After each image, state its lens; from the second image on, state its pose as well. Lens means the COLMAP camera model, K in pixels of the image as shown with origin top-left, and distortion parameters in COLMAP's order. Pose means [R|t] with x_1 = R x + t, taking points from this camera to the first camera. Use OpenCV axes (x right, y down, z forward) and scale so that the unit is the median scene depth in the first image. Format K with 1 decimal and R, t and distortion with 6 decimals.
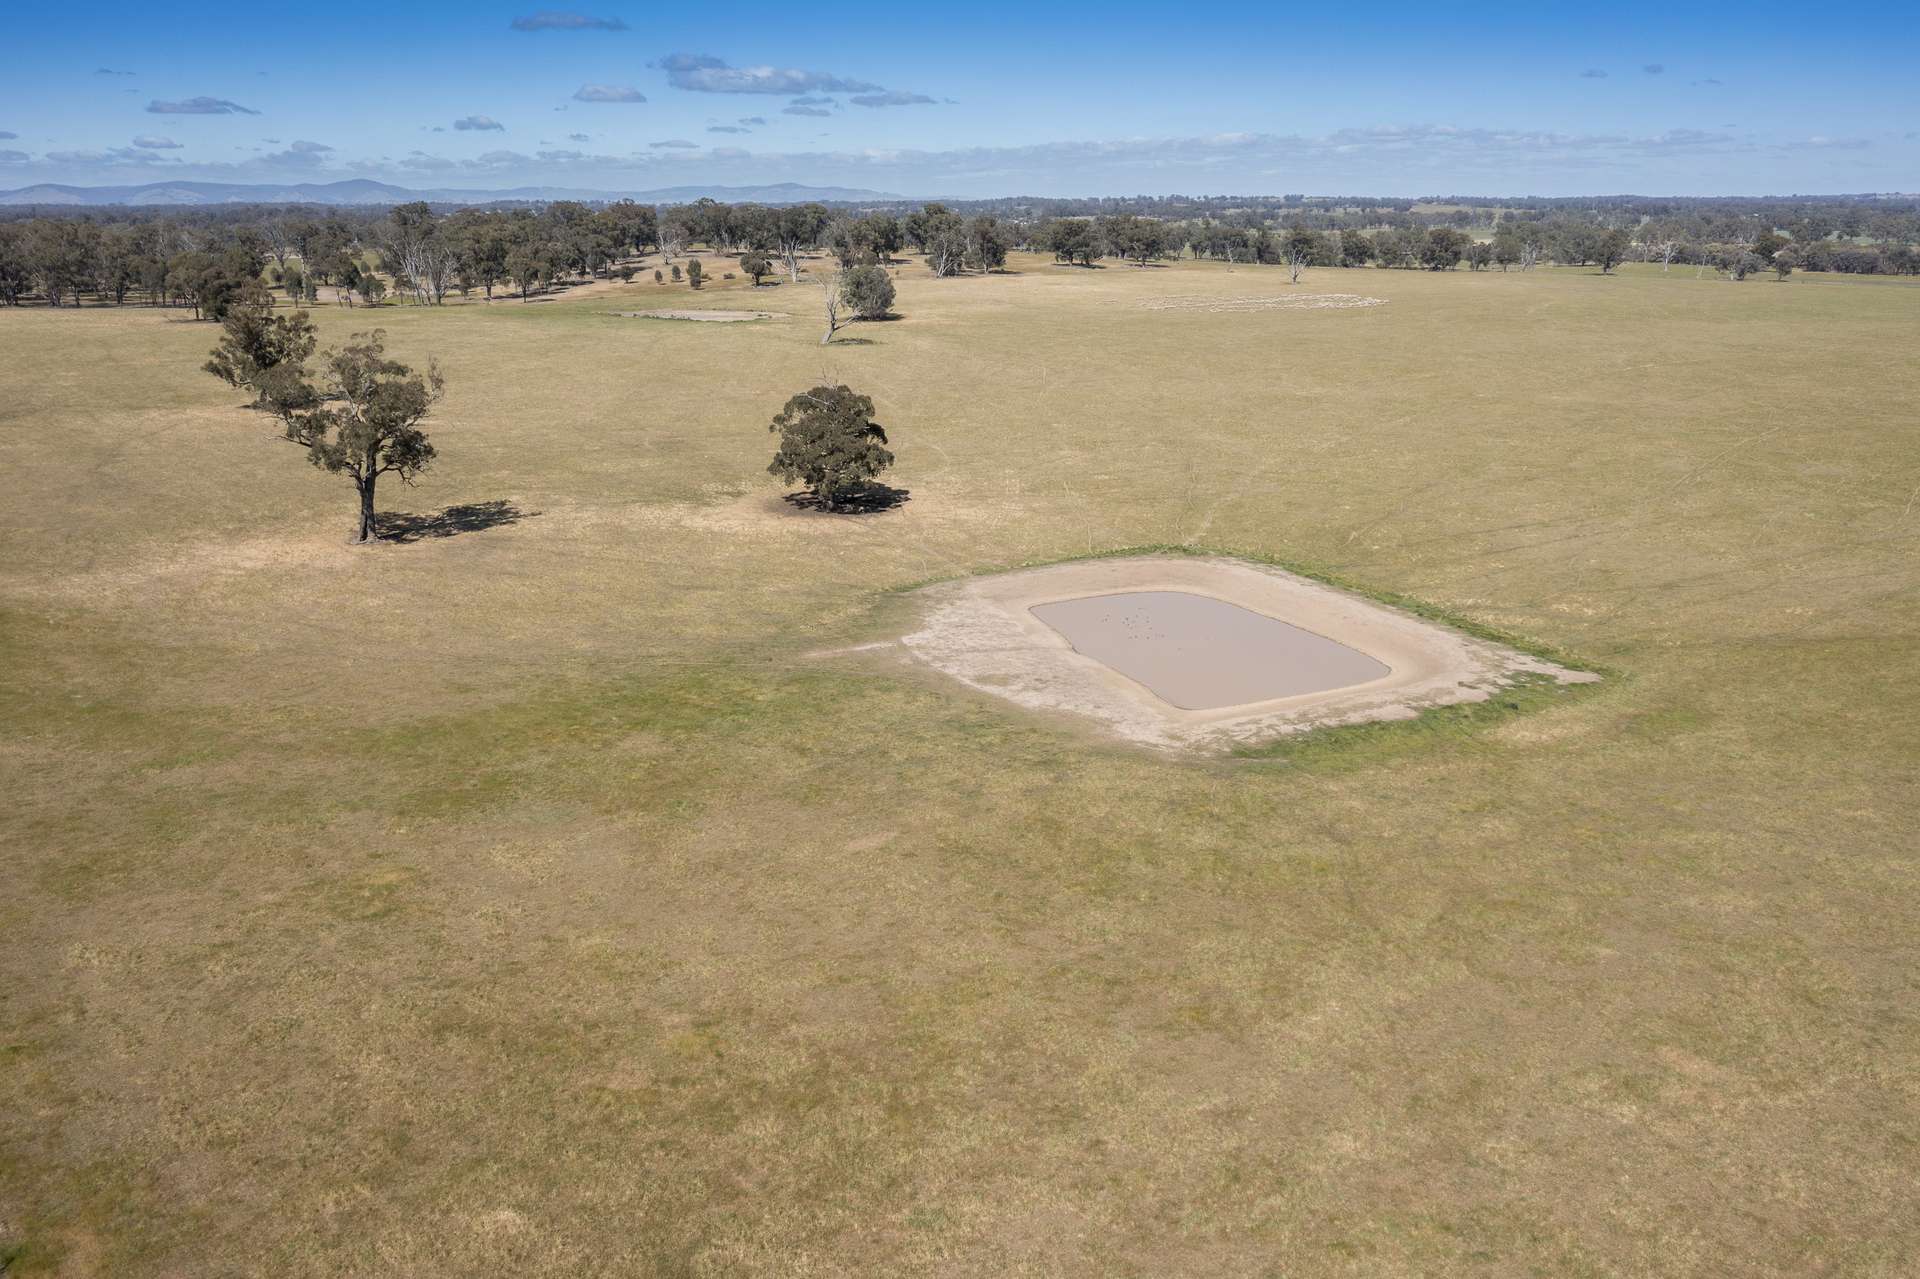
lens RADIAL K [[1552.3, 0, 960.0], [0, 1552.3, 639.5], [0, 0, 1]] dist [-0.004252, 0.010358]
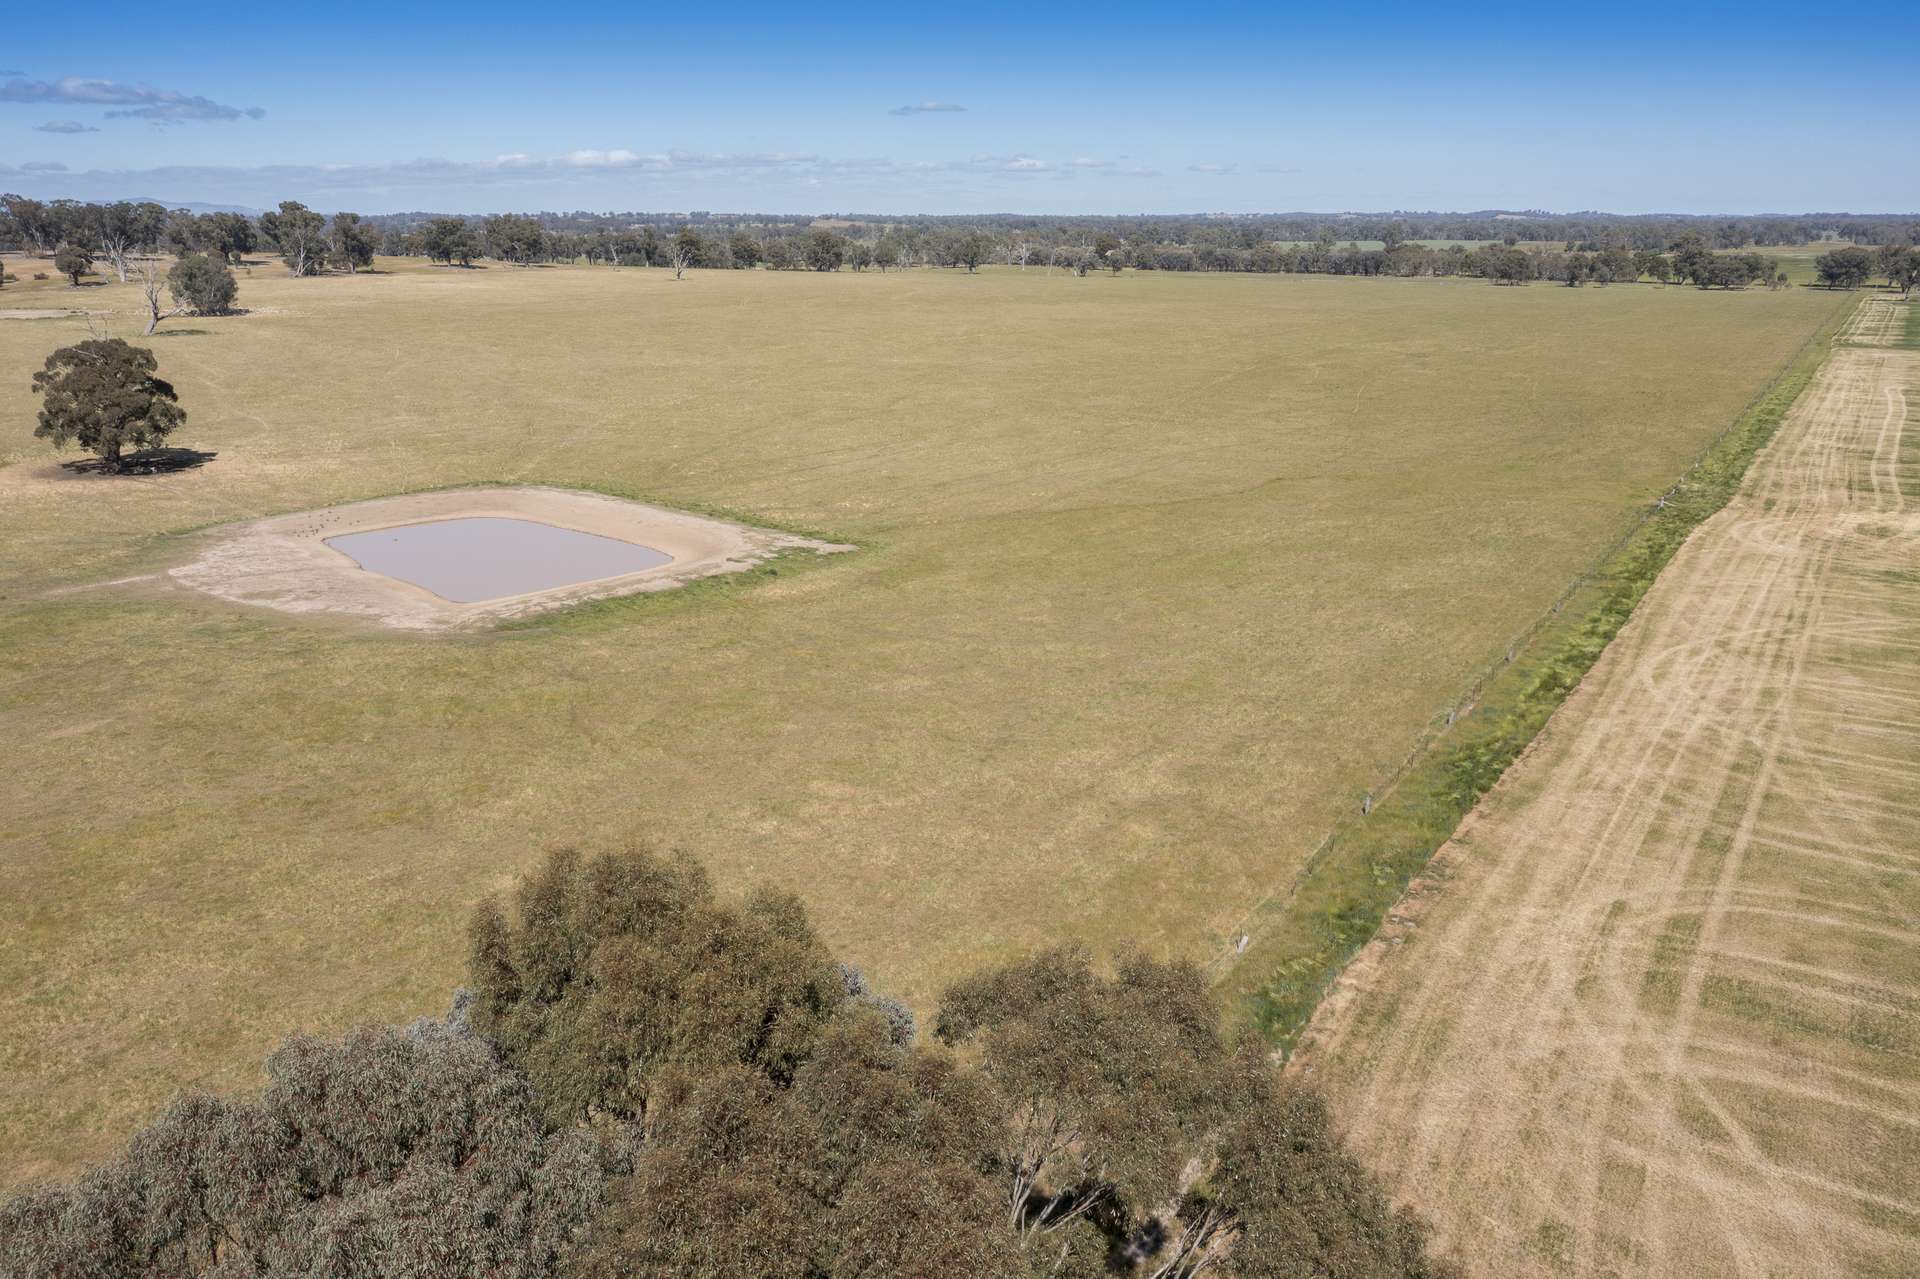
lens RADIAL K [[1552.3, 0, 960.0], [0, 1552.3, 639.5], [0, 0, 1]] dist [-0.004252, 0.010358]
pose [[0.933825, -0.090990, 0.345964, 0.081582], [0.094158, 0.995528, 0.007678, 0.078371], [-0.345116, 0.025406, 0.938216, -0.056587]]
